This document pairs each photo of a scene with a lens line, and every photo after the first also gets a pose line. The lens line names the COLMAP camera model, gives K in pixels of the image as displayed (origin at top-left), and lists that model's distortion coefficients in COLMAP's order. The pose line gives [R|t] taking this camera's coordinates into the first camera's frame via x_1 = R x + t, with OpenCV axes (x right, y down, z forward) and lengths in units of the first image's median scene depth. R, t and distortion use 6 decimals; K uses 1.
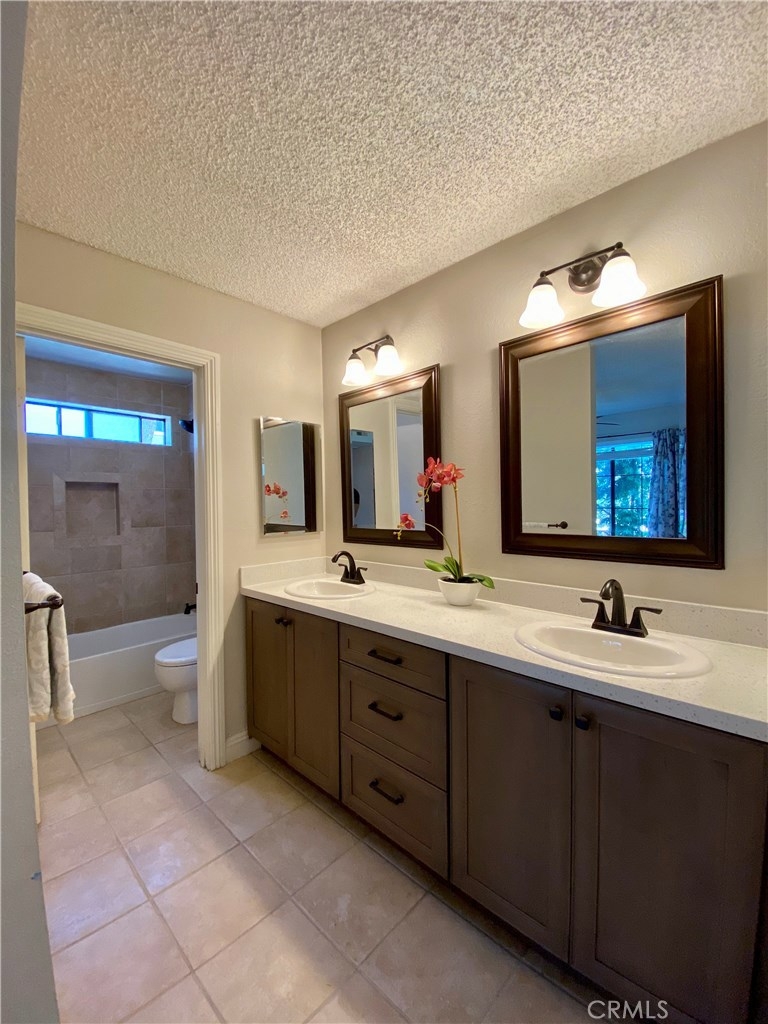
lens RADIAL K [[418.7, 0, 383.5], [0, 418.7, 514.9], [0, 0, 1]] dist [0.001048, -0.012109]
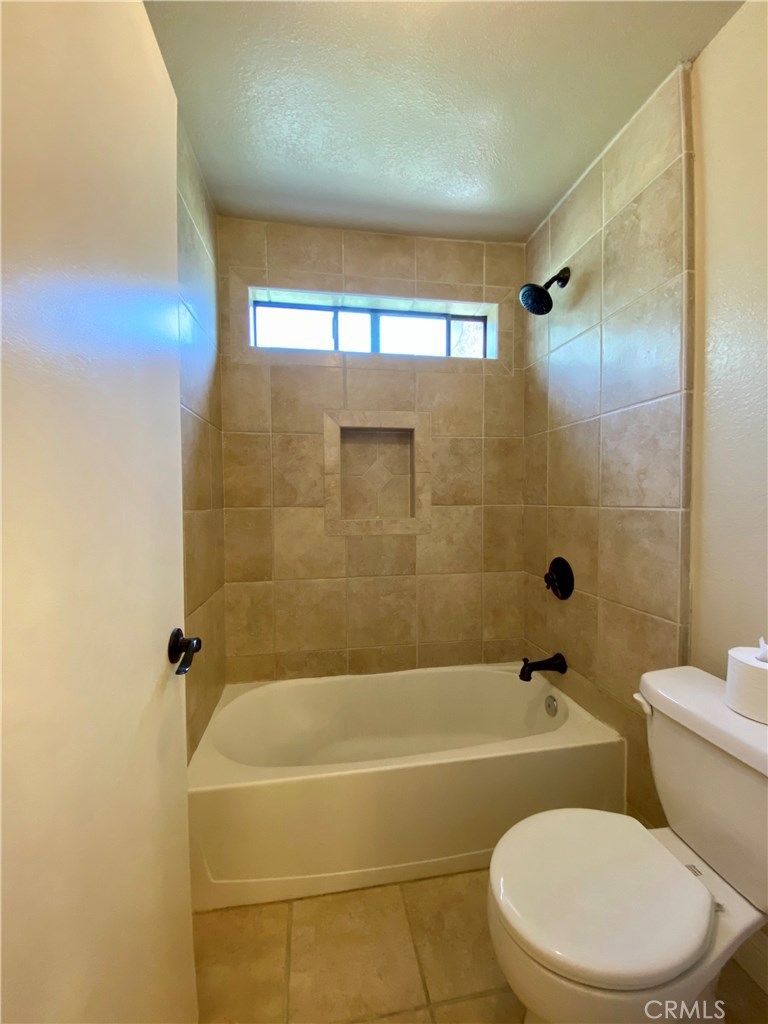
lens RADIAL K [[418.7, 0, 382.7], [0, 418.7, 520.4], [0, 0, 1]] dist [0.001048, -0.012109]
pose [[0.800802, 0.033937, -0.597967, -0.389569], [-0.015577, 0.999236, 0.035850, 0.039862], [0.598727, -0.019394, 0.800718, 0.622405]]
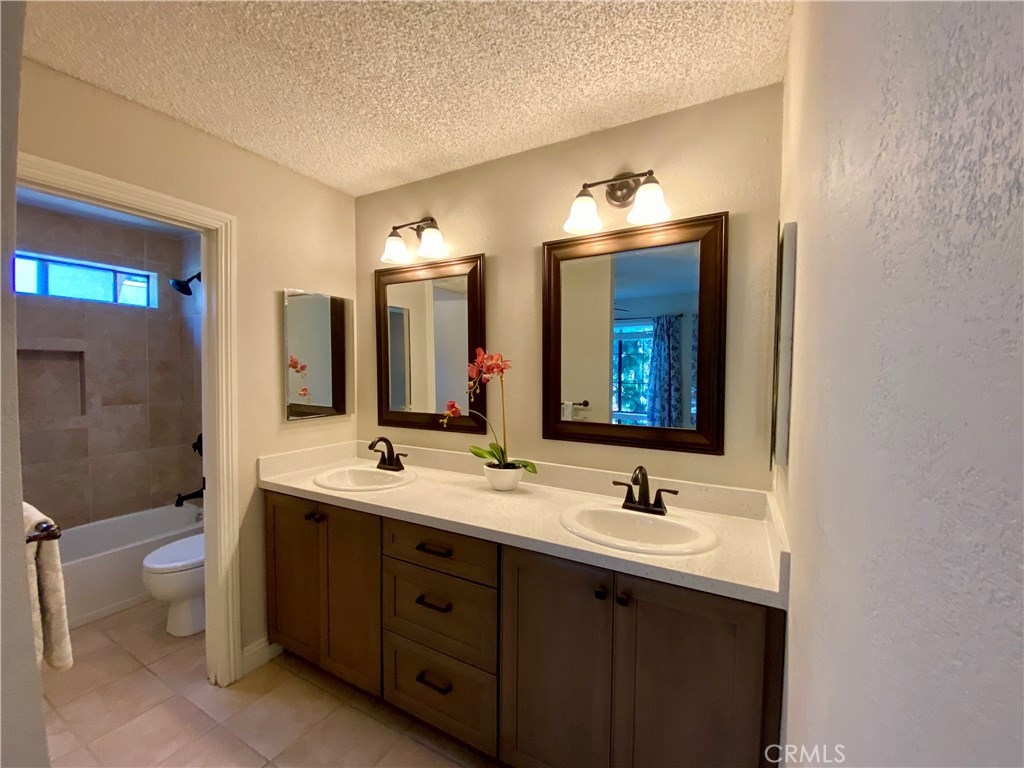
lens RADIAL K [[418.7, 0, 516.3], [0, 418.7, 385.8], [0, 0, 1]] dist [0.001048, -0.012109]
pose [[0.963566, 0.010407, 0.267270, -0.043113], [-0.013457, 0.999864, 0.009585, -0.034879], [-0.267134, -0.012832, 0.963574, -0.005841]]
